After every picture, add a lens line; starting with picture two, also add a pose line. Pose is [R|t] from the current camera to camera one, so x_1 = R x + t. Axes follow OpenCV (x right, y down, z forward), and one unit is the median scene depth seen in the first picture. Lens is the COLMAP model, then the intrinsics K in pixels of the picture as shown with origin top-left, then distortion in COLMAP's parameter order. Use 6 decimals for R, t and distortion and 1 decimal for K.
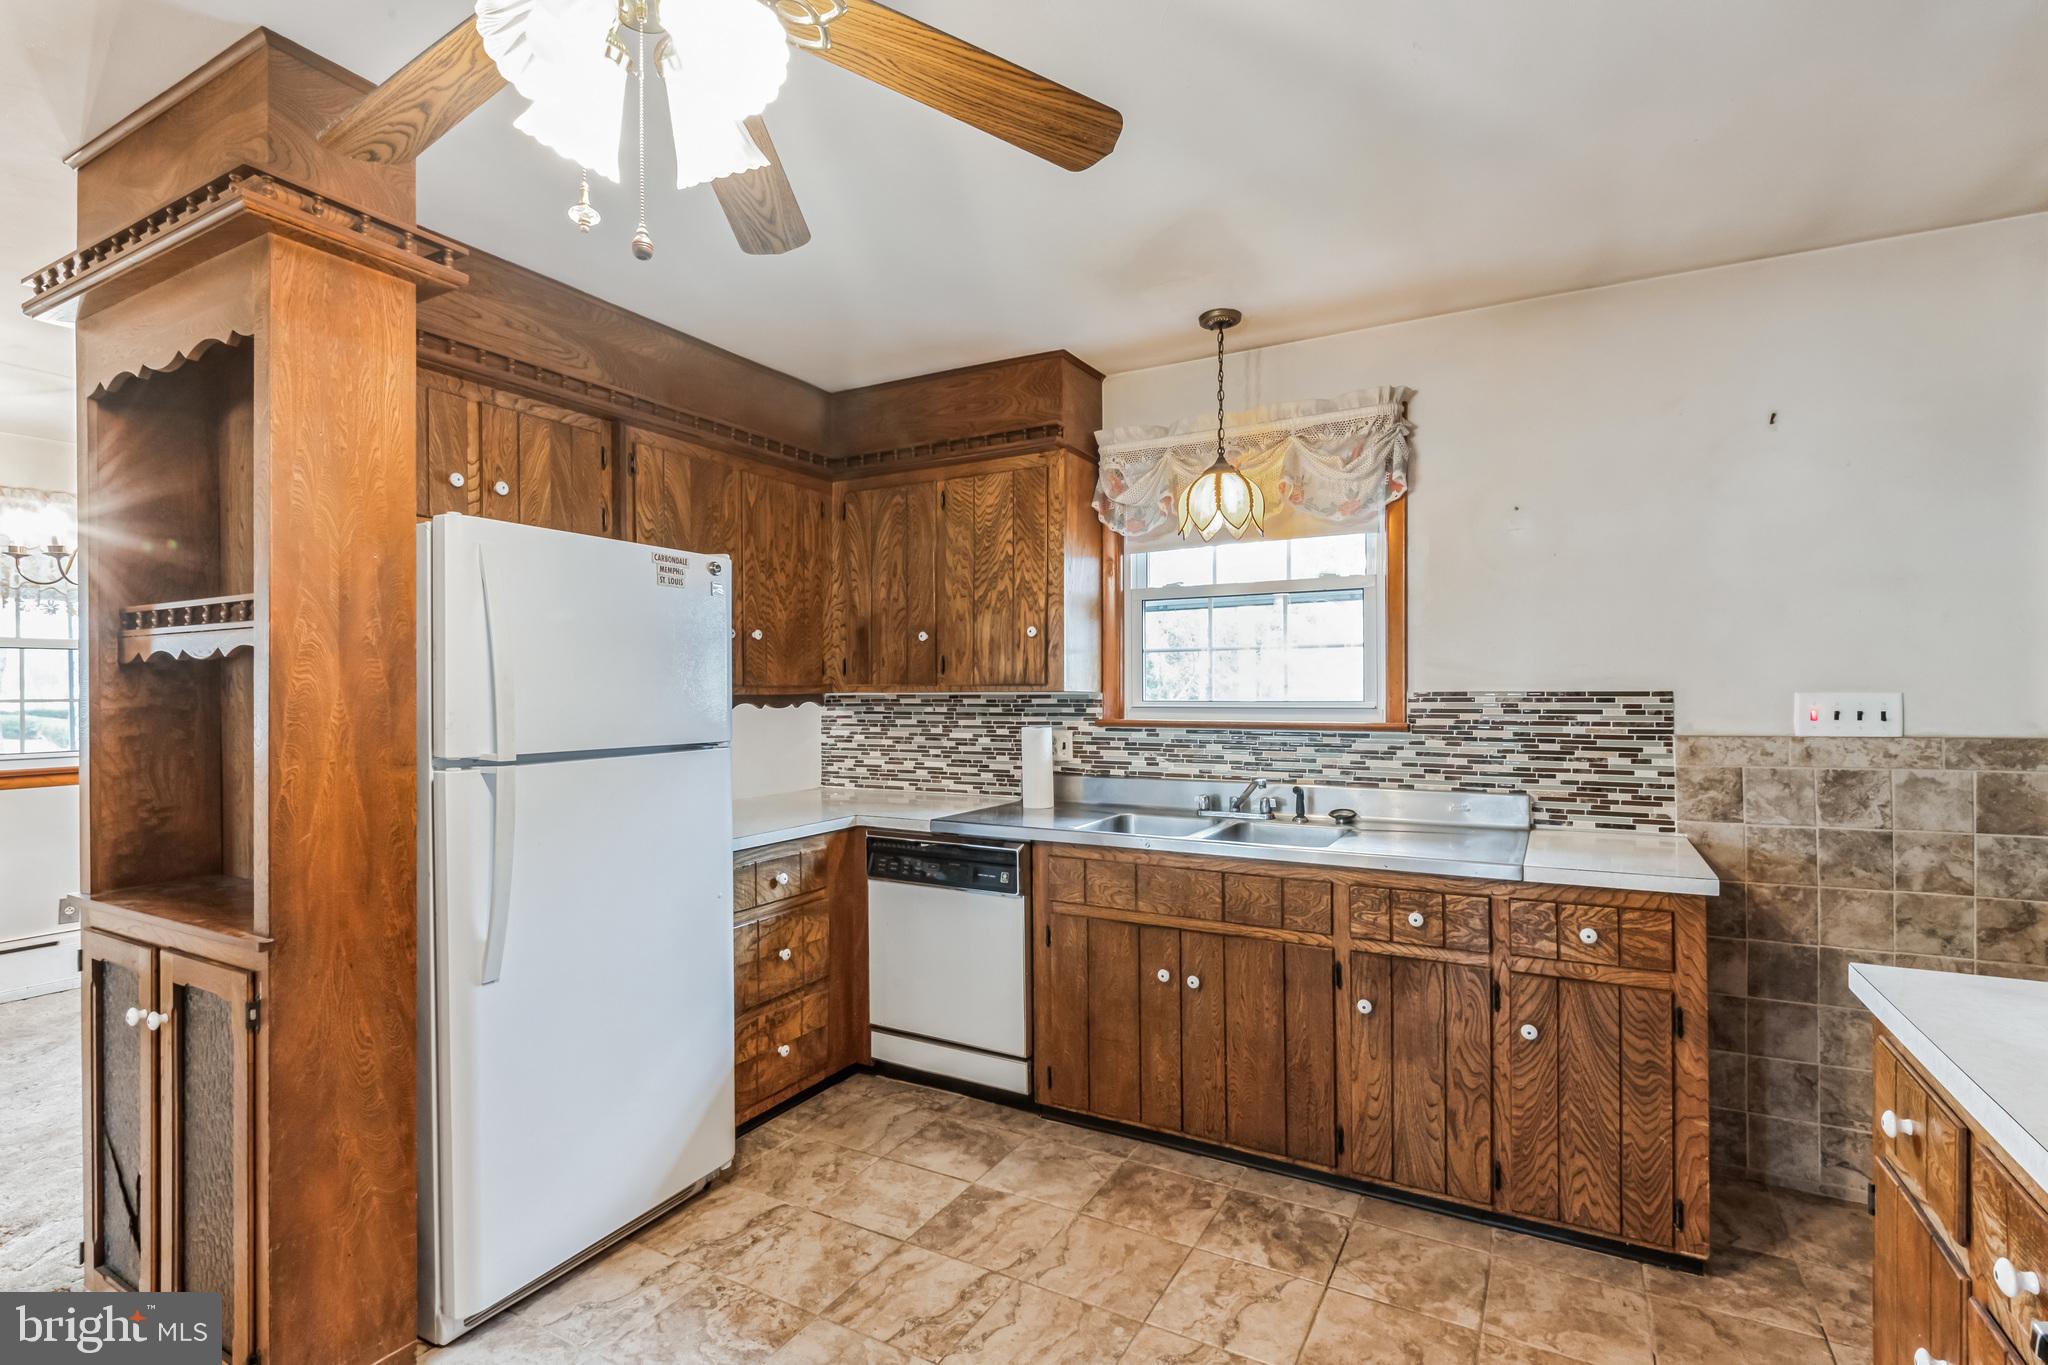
lens RADIAL K [[969.9, 0, 1029.7], [0, 969.9, 685.7], [0, 0, 1]] dist [0.011861, -0.009870]
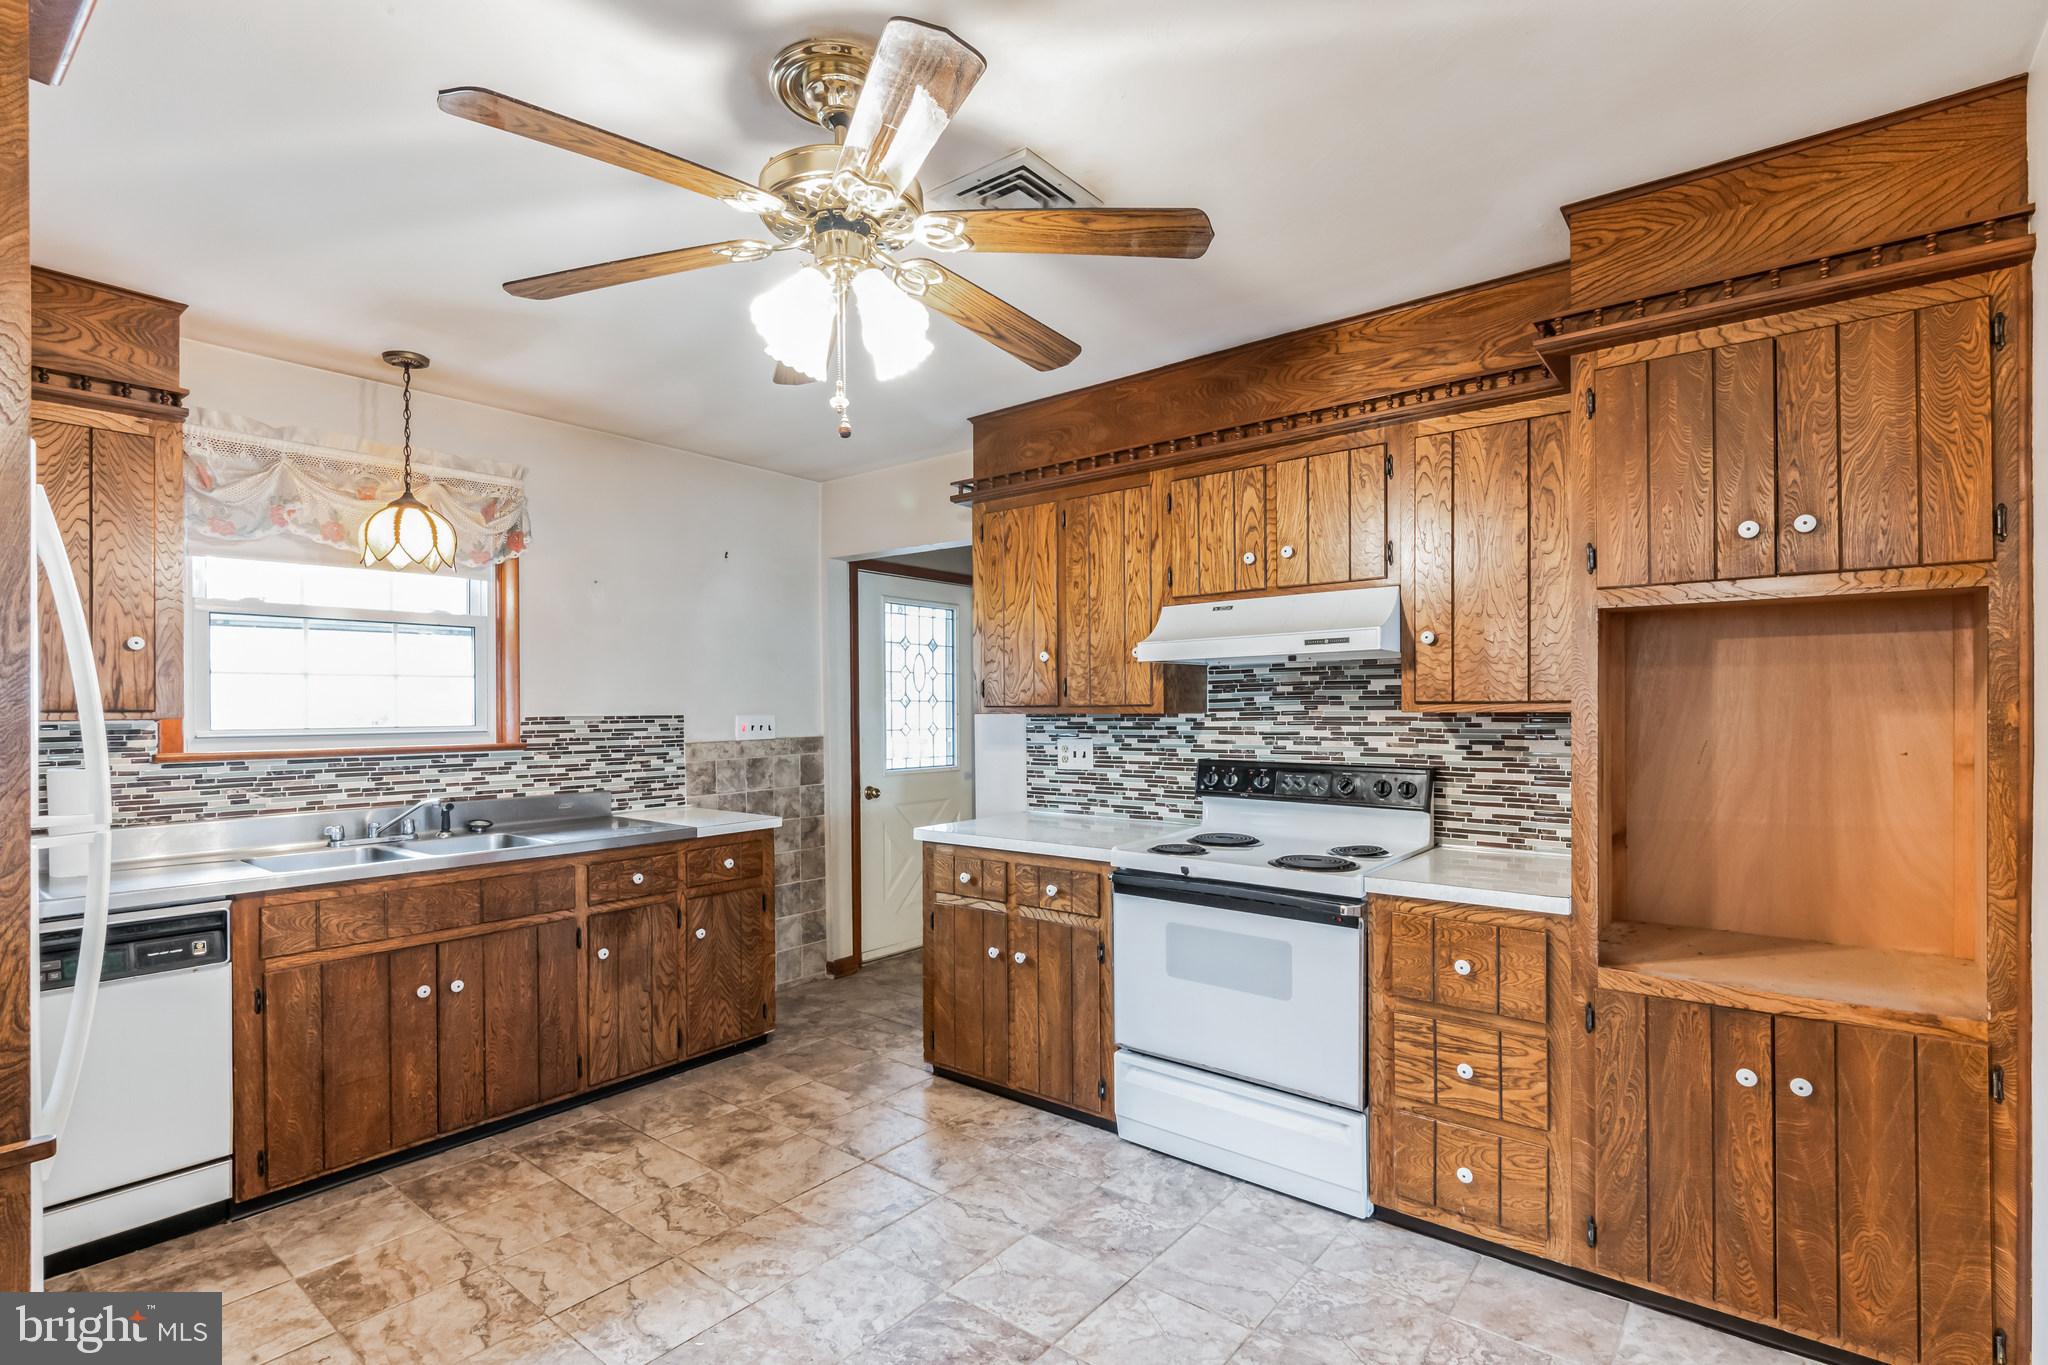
lens RADIAL K [[969.9, 0, 1019.0], [0, 969.9, 706.4], [0, 0, 1]] dist [0.011861, -0.009870]
pose [[0.169542, 0.004005, 0.985515, -0.764220], [0.002150, 0.999988, -0.004434, -0.000290], [-0.985521, 0.002871, 0.169531, 0.190882]]
